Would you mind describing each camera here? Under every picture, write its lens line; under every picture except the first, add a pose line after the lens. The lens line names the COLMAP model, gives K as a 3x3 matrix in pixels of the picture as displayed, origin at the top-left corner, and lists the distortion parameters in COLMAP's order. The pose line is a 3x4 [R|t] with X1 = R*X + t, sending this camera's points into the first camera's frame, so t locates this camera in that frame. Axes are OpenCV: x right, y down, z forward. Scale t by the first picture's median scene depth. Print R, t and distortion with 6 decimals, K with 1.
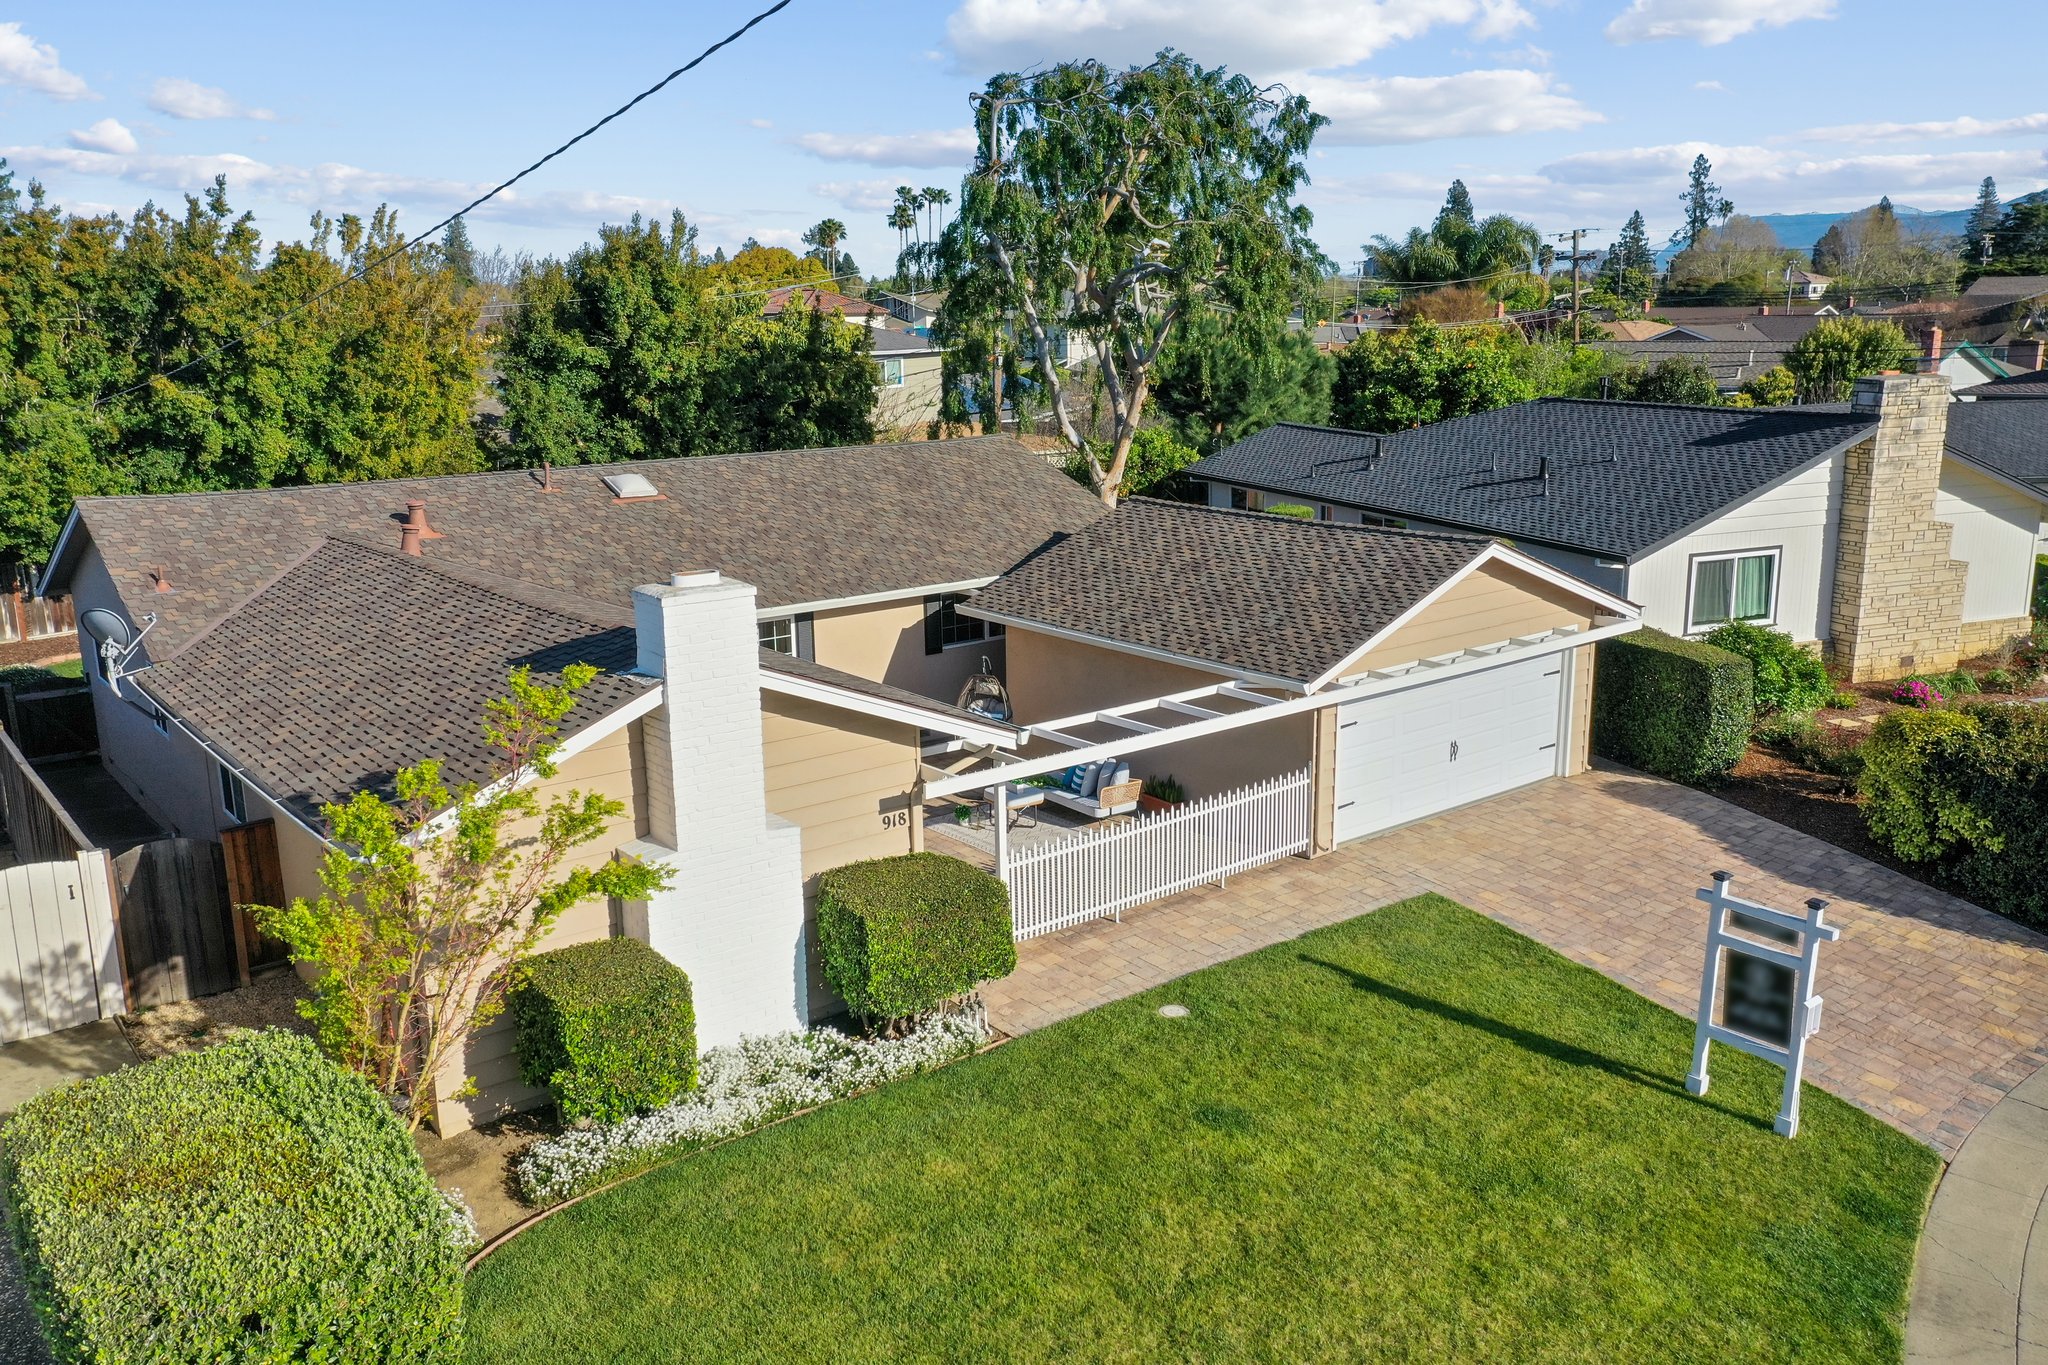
lens RADIAL K [[1631.2, 0, 1038.0], [0, 1631.2, 676.6], [0, 0, 1]] dist [0.023211, -0.003849]
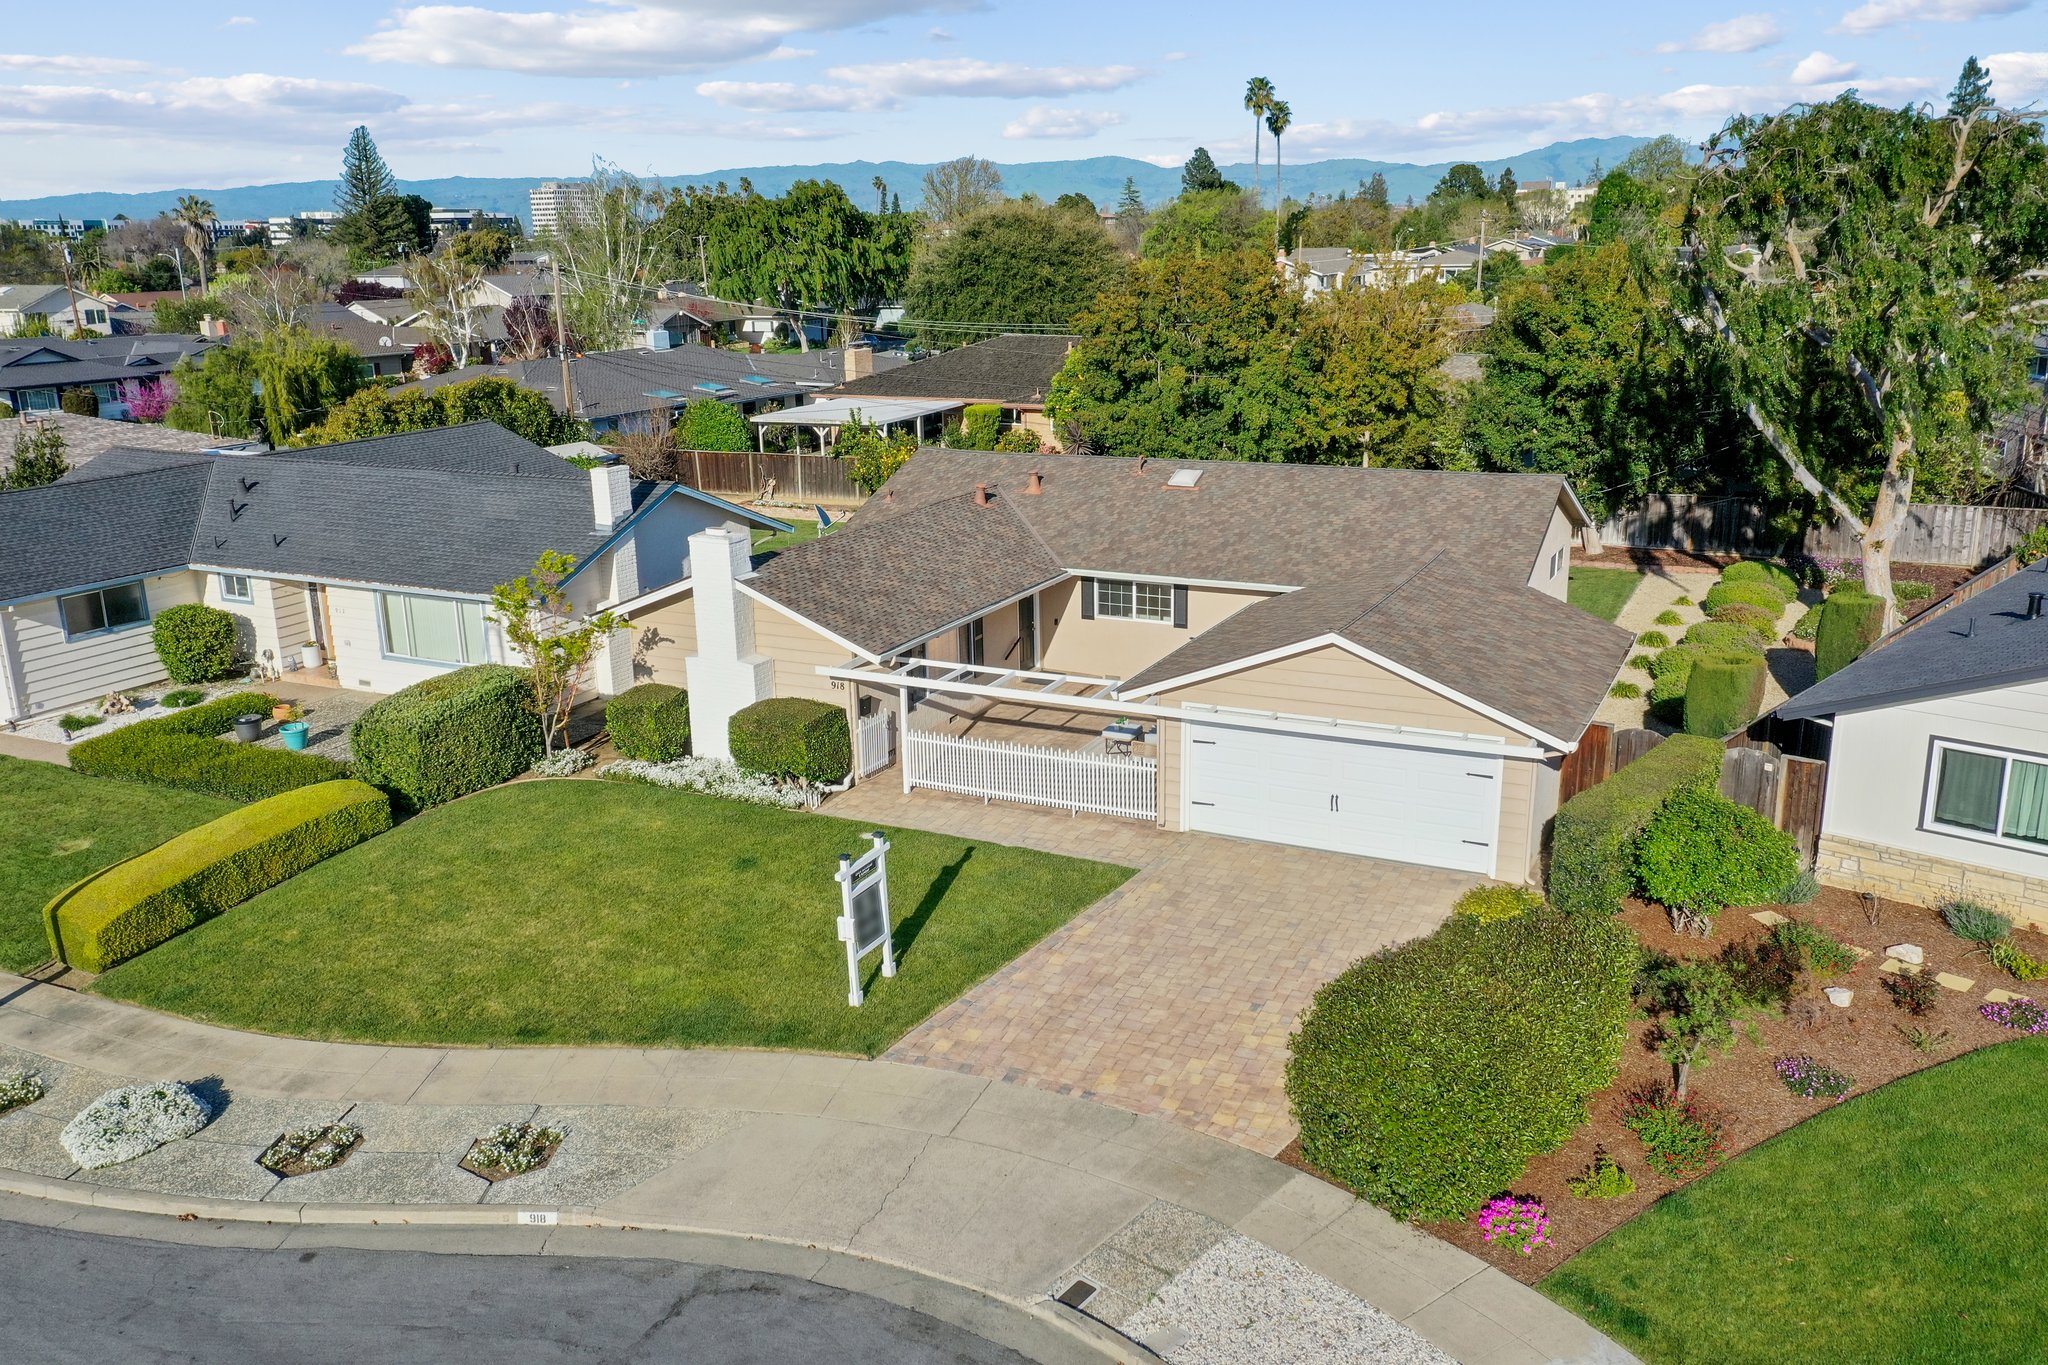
lens RADIAL K [[1631.2, 0, 1015.6], [0, 1631.2, 677.4], [0, 0, 1]] dist [0.023211, -0.003849]
pose [[0.409677, 0.244457, -0.878866, 1.065276], [-0.183896, 0.965777, 0.182910, -0.193943], [0.893502, 0.086686, 0.440612, 0.255982]]
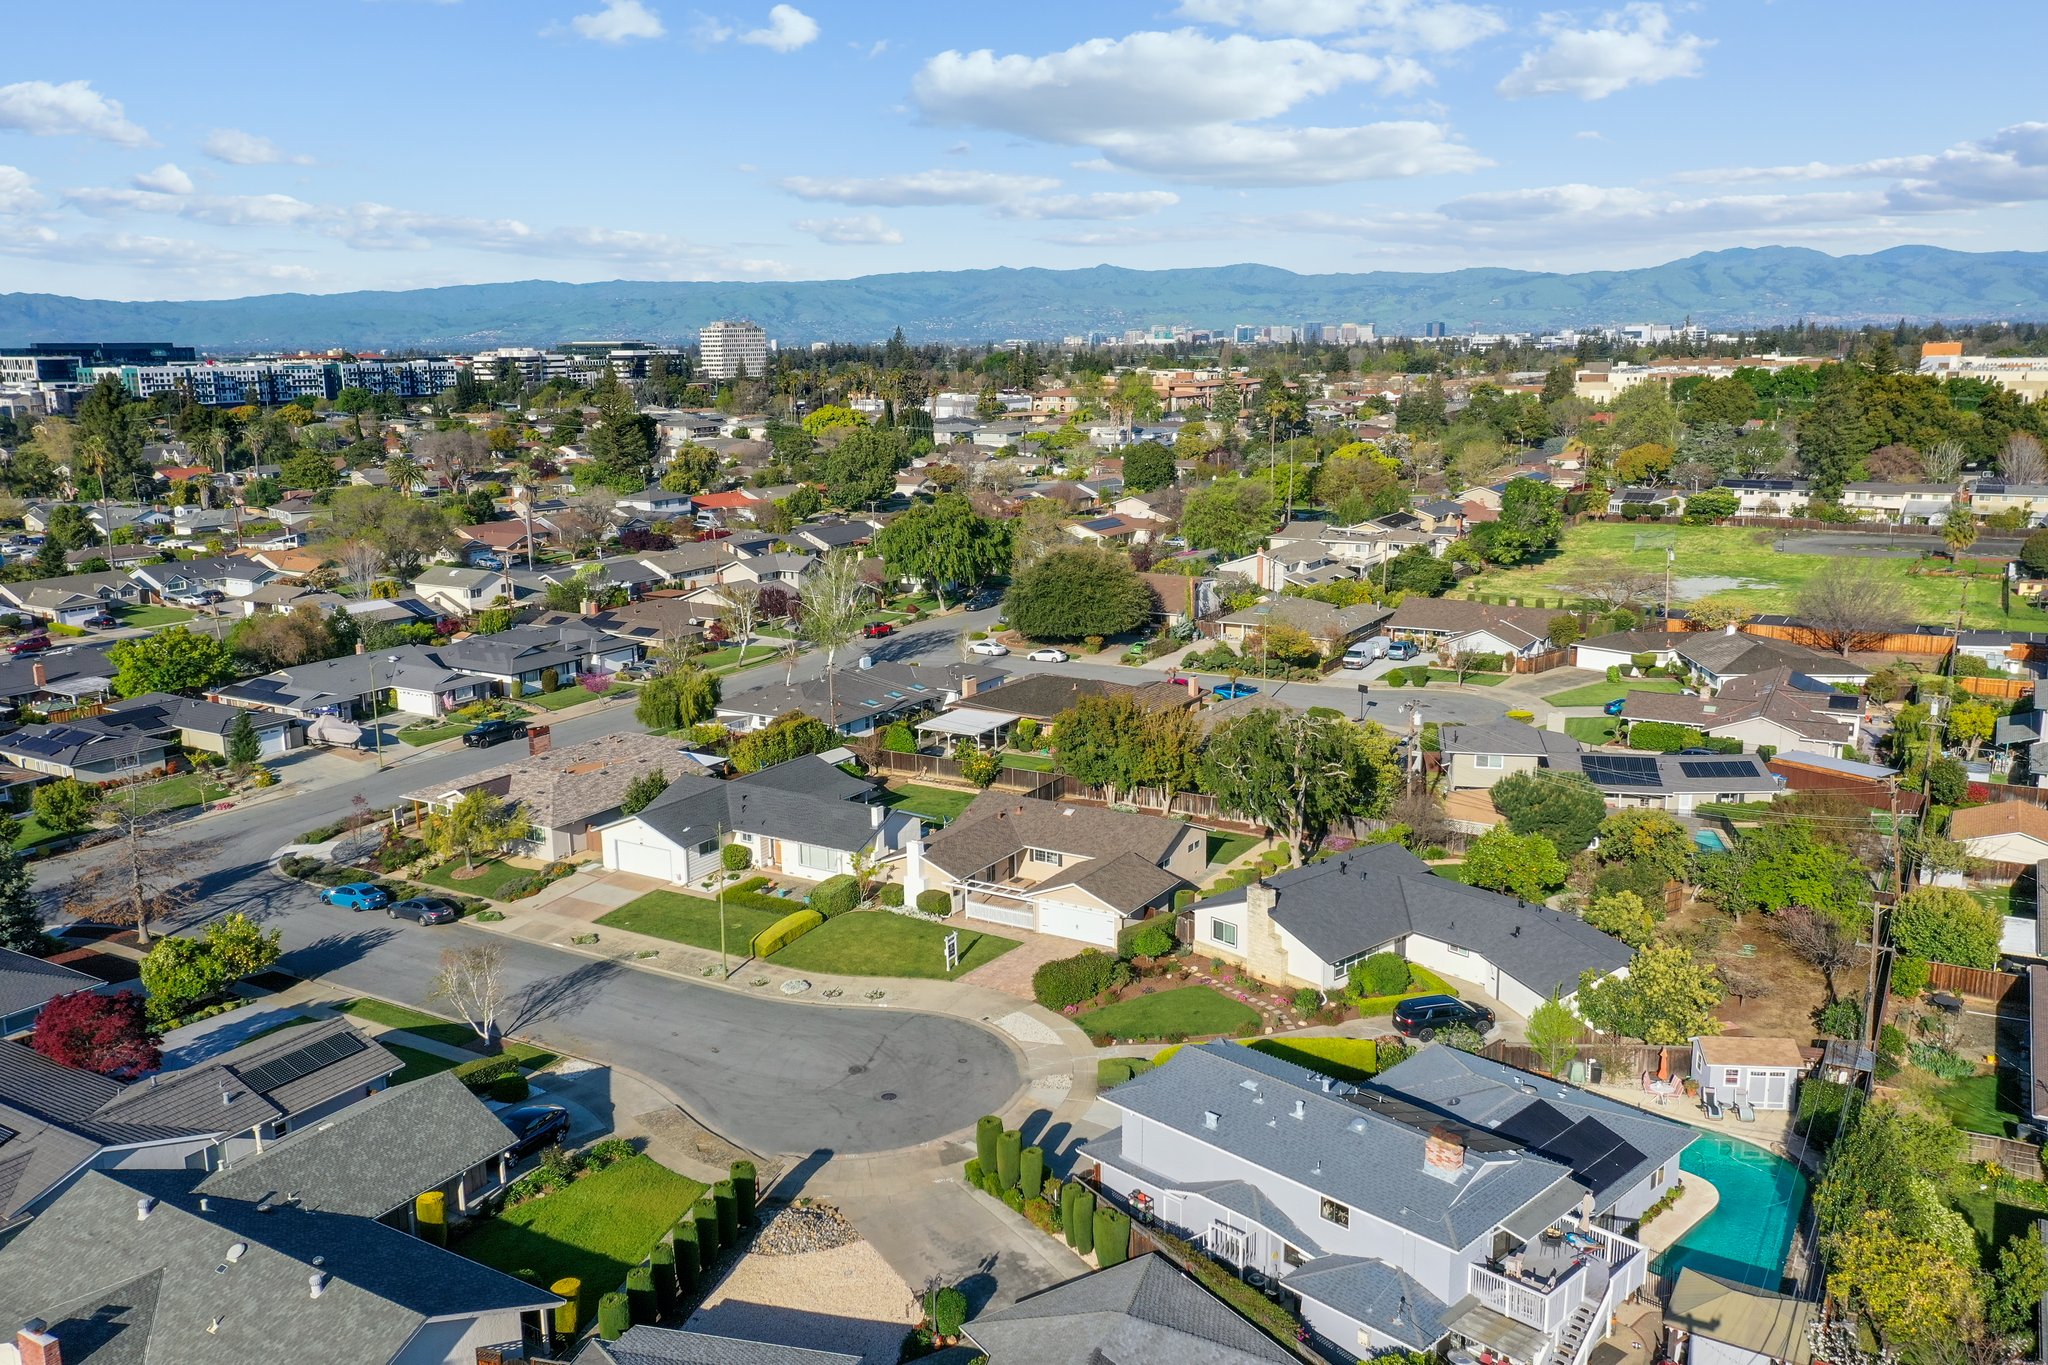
lens RADIAL K [[1631.2, 0, 1015.8], [0, 1631.2, 689.8], [0, 0, 1]] dist [0.023211, -0.003849]
pose [[0.333060, 0.209114, -0.919425, 3.749366], [-0.197708, 0.968909, 0.148749, -1.089282], [0.921945, 0.132235, 0.364048, -0.757940]]
